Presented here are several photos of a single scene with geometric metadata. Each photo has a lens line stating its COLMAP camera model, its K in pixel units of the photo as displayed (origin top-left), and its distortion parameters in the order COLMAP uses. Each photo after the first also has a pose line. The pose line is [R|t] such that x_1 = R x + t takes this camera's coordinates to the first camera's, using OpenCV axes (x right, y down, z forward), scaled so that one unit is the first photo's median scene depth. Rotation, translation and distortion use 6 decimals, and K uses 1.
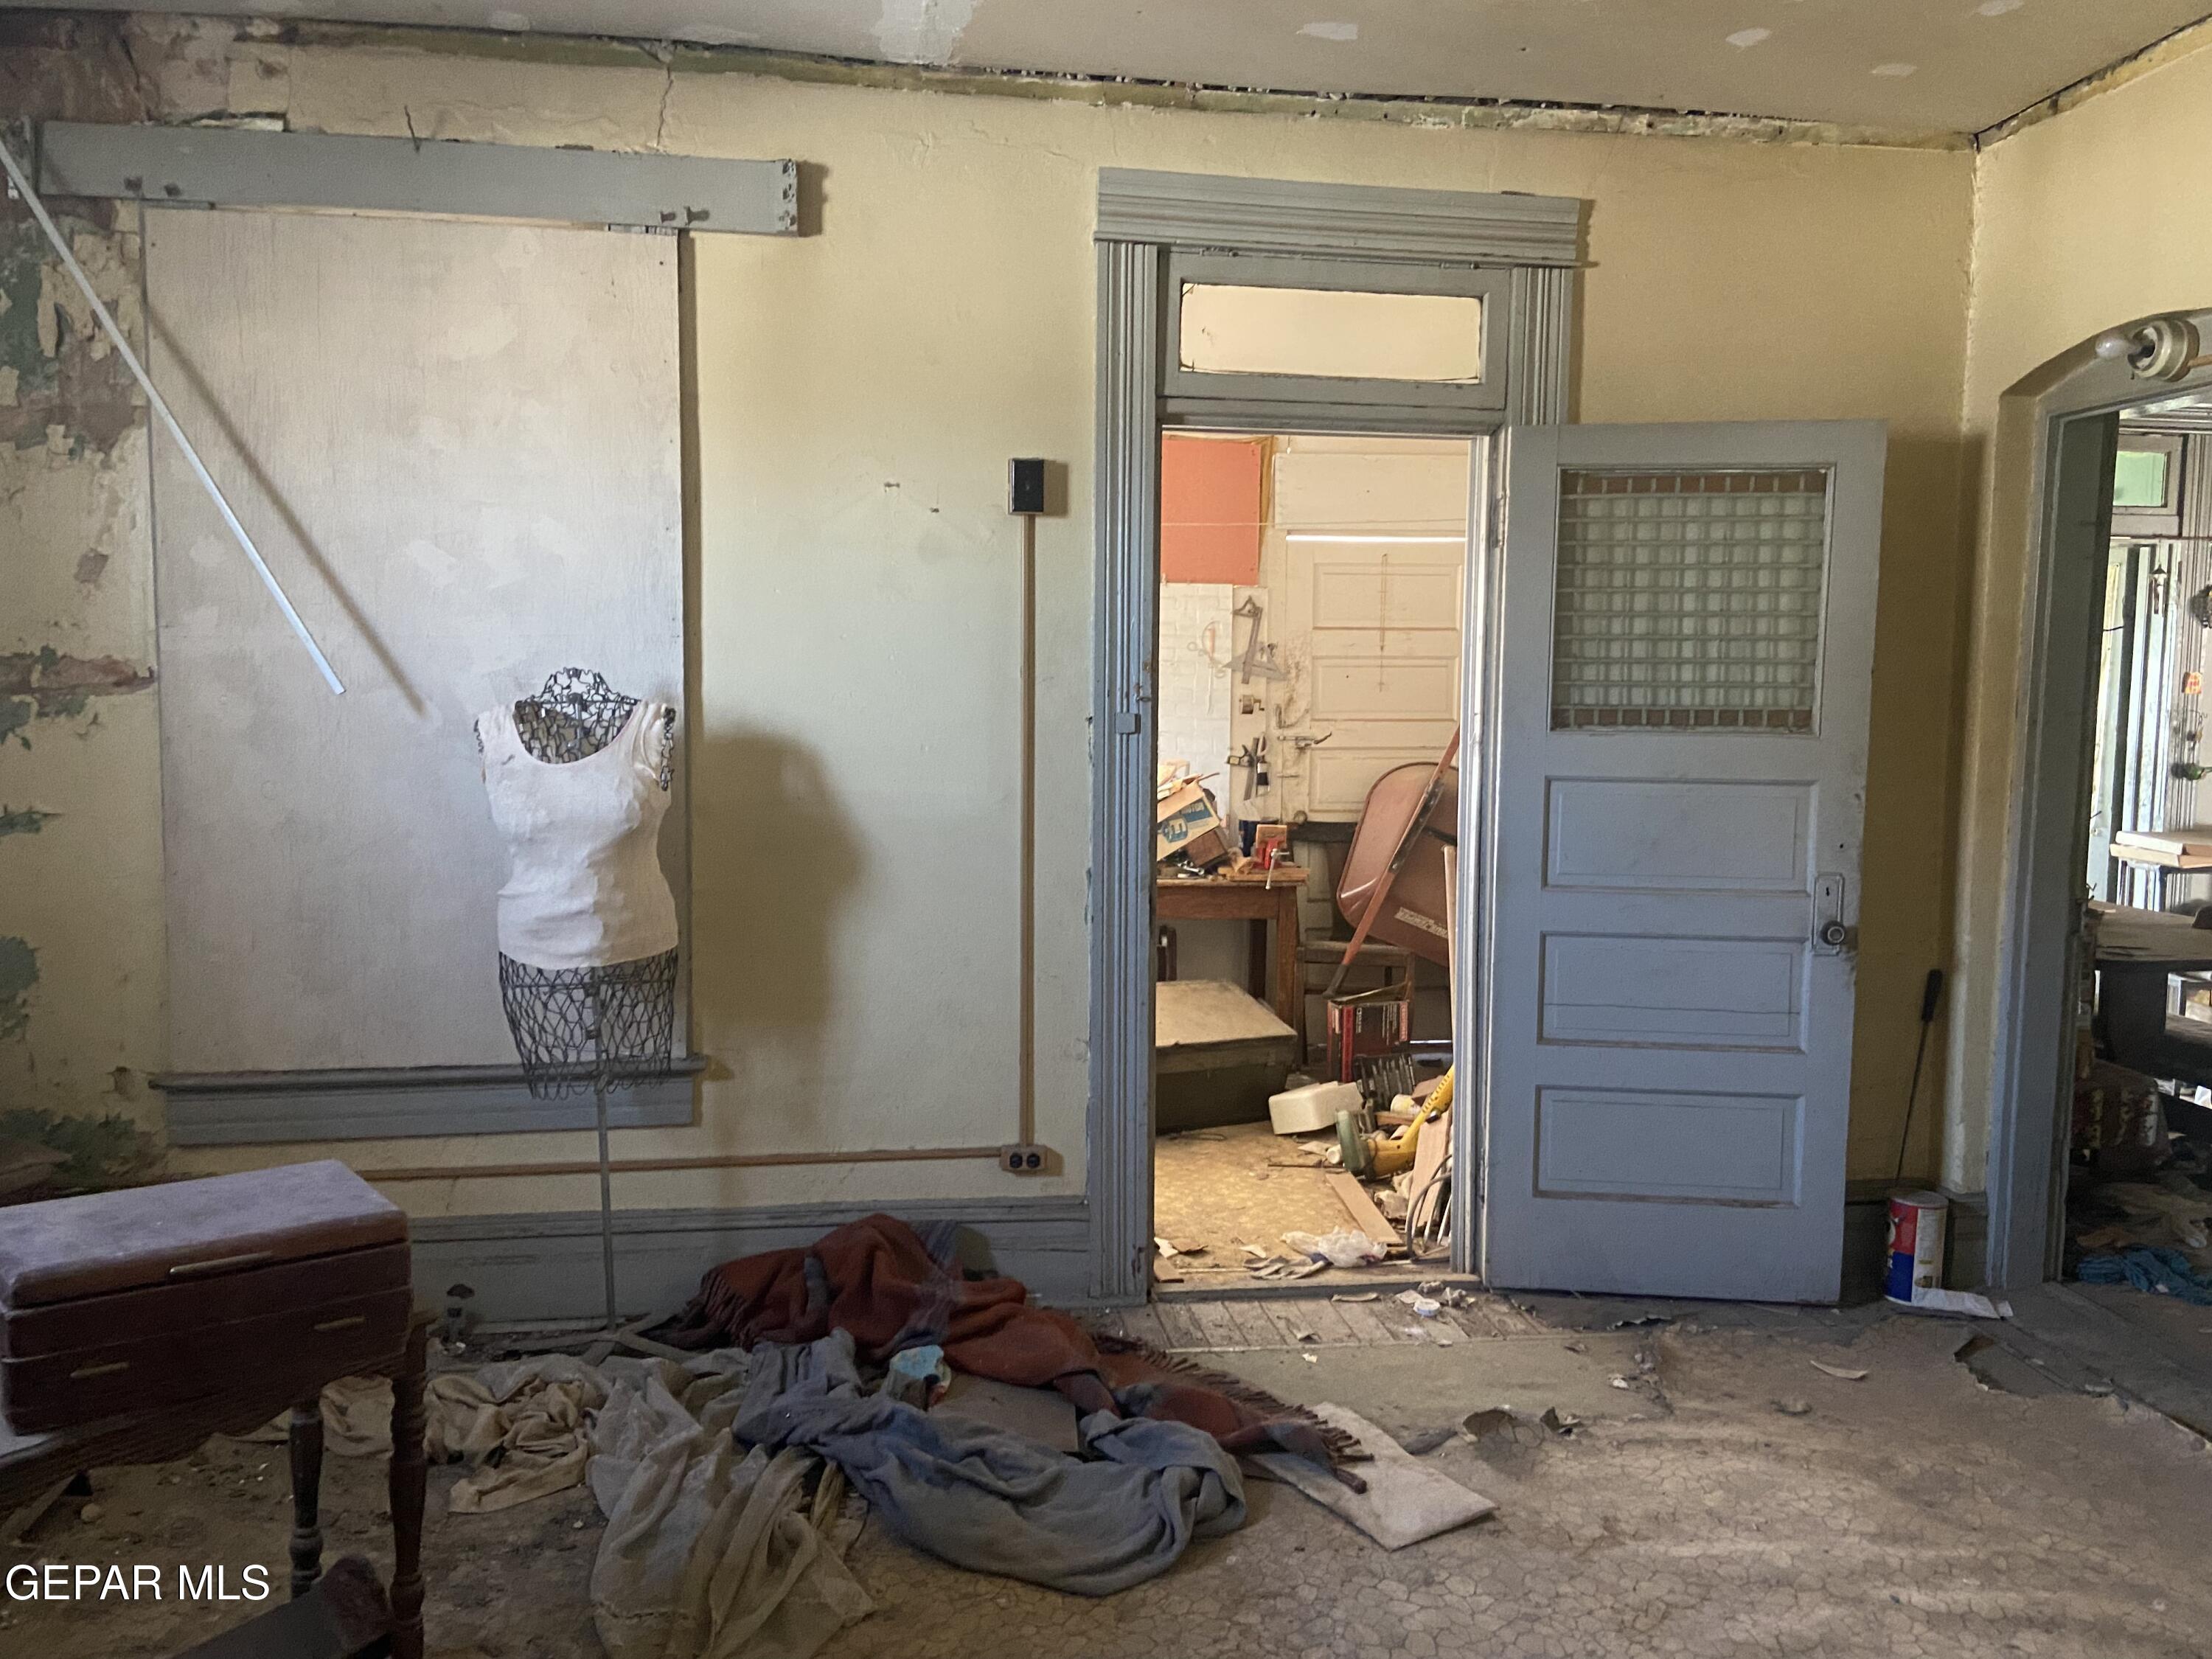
lens RADIAL K [[1653.9, 0, 1105.3], [0, 1653.9, 823.4], [0, 0, 1]] dist [0.115539, -0.143188]
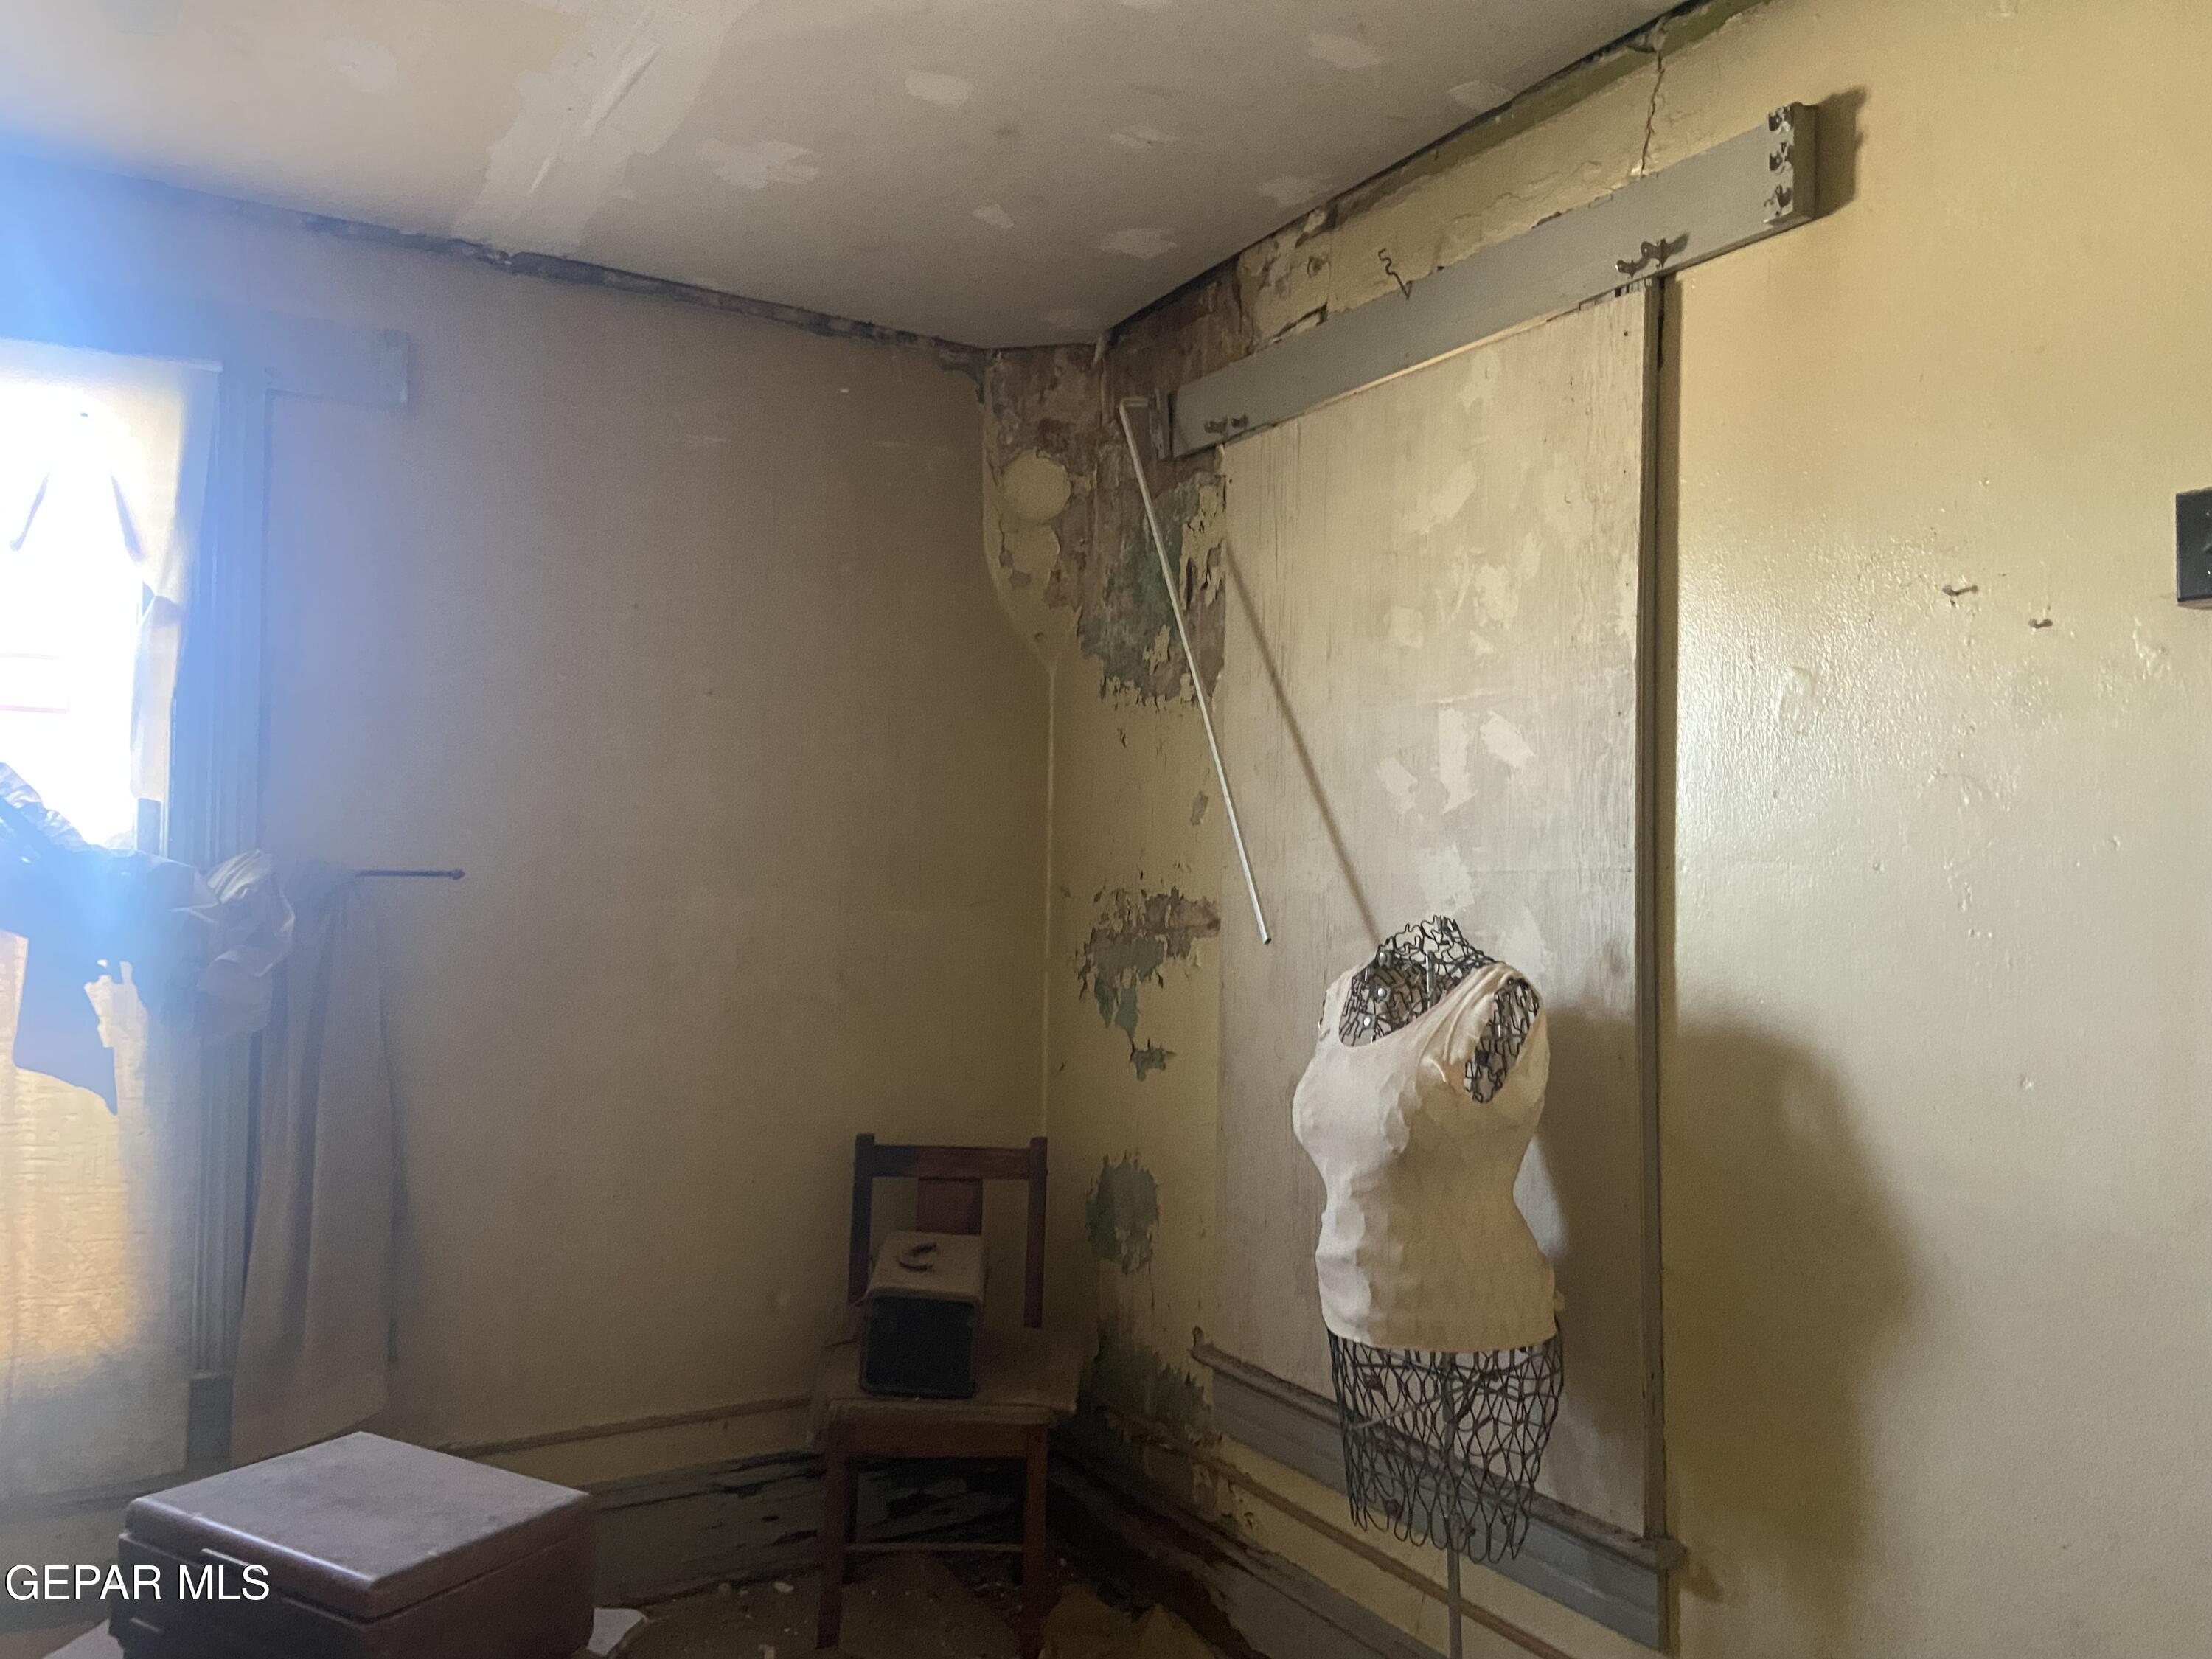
lens RADIAL K [[1653.9, 0, 1115.0], [0, 1653.9, 828.1], [0, 0, 1]] dist [0.115539, -0.143188]
pose [[0.387533, -0.031510, -0.921317, 0.283283], [-0.099590, 0.992135, -0.075823, -0.060391], [0.916461, 0.121138, 0.381347, 0.574403]]
